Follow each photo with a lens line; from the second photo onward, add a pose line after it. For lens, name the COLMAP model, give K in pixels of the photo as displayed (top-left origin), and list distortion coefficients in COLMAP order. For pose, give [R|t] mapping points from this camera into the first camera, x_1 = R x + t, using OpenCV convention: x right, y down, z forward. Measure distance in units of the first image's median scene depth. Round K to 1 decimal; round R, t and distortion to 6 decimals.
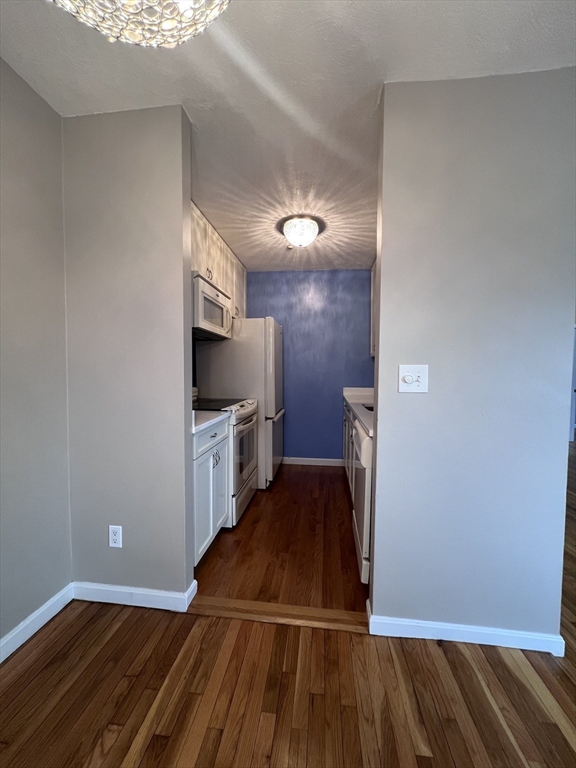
lens RADIAL K [[306.4, 0, 288.0], [0, 306.4, 384.0], [0, 0, 1]] dist [-0.001026, 0.000323]
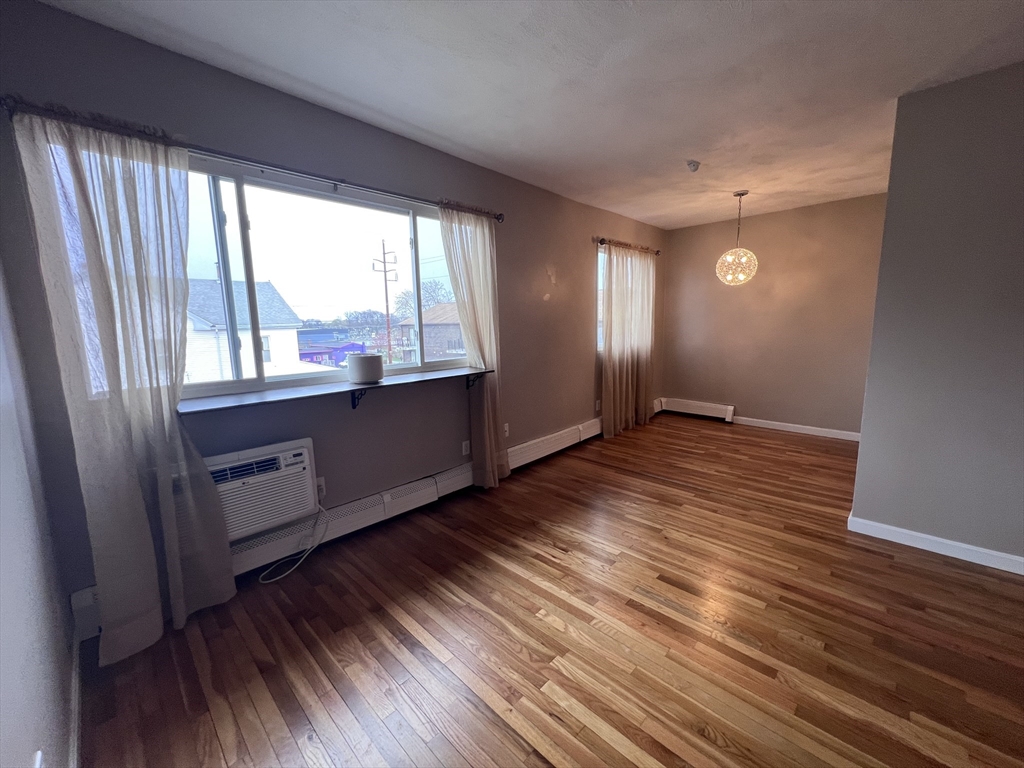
lens RADIAL K [[408.5, 0, 511.6], [0, 408.5, 384.8], [0, 0, 1]] dist [-0.001026, 0.000323]
pose [[-0.609163, 0.123535, -0.783364, 1.580293], [-0.017144, 0.985511, 0.168744, -0.037776], [0.792860, 0.116223, -0.598219, 0.391415]]
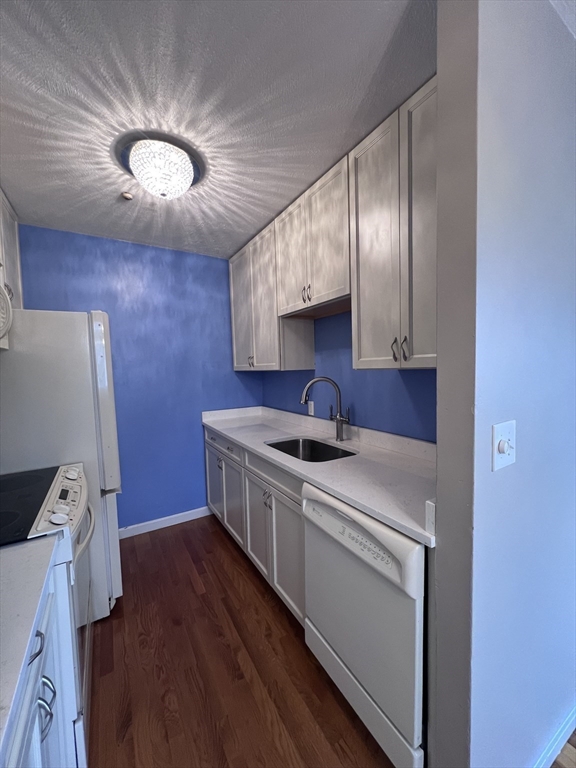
lens RADIAL K [[306.4, 0, 288.0], [0, 306.4, 384.0], [0, 0, 1]] dist [-0.001026, 0.000323]
pose [[0.789521, -0.061271, 0.610658, -0.147229], [0.058739, 0.997980, 0.024190, -0.087123], [-0.610906, 0.016771, 0.791525, 0.383008]]
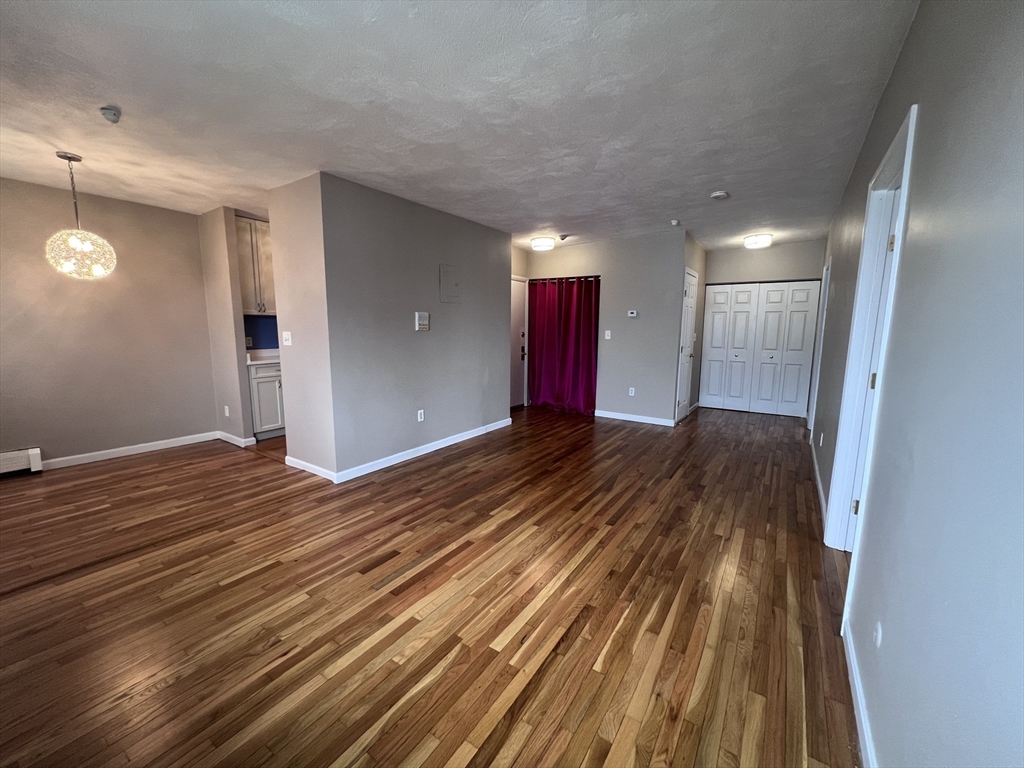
lens RADIAL K [[408.5, 0, 511.6], [0, 408.5, 384.8], [0, 0, 1]] dist [-0.001026, 0.000323]
pose [[0.888135, 0.061058, -0.455509, 1.450027], [-0.018008, 0.994998, 0.098261, -0.002049], [0.459230, -0.079067, 0.884792, -0.349118]]
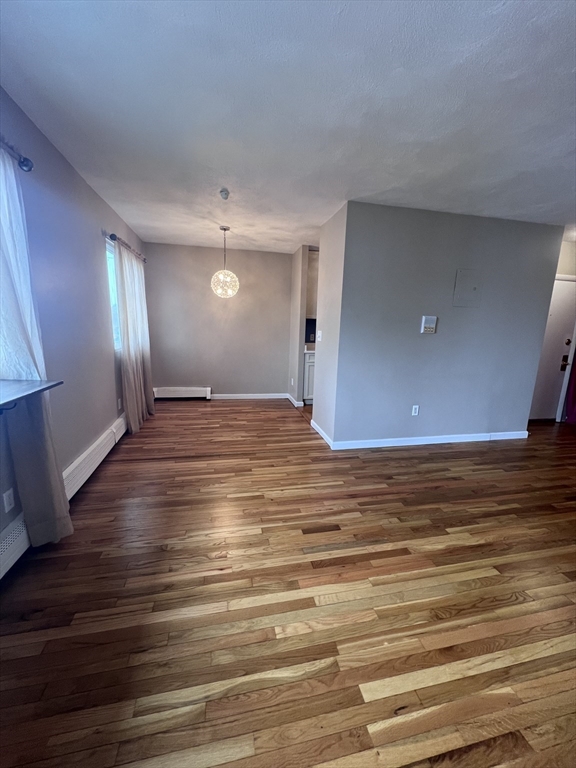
lens RADIAL K [[306.4, 0, 288.0], [0, 306.4, 384.0], [0, 0, 1]] dist [-0.001026, 0.000323]
pose [[0.325107, 0.177622, -0.928847, 1.445442], [-0.066509, 0.984065, 0.164902, -0.012652], [0.943336, 0.008166, 0.331740, -0.083444]]
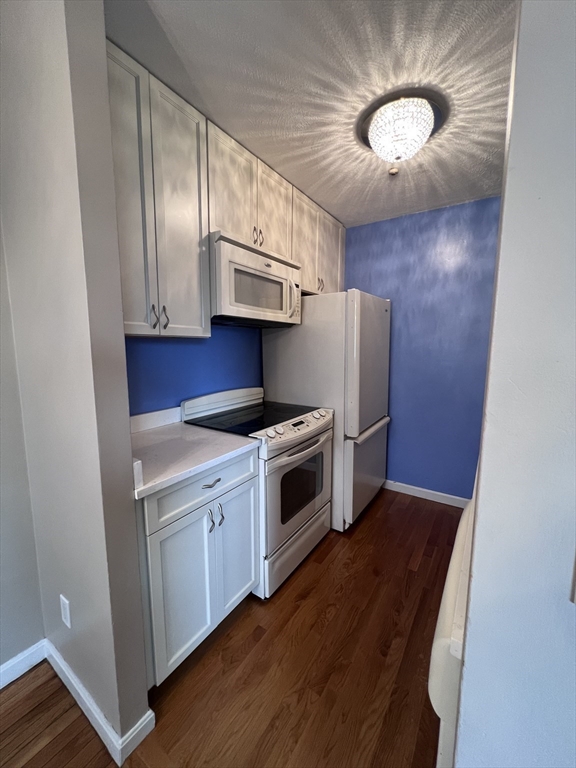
lens RADIAL K [[306.4, 0, 288.0], [0, 306.4, 384.0], [0, 0, 1]] dist [-0.001026, 0.000323]
pose [[0.891900, 0.052271, -0.449202, 0.132091], [-0.015531, 0.996252, 0.085092, -0.073709], [0.451966, -0.068917, 0.889369, 0.356389]]
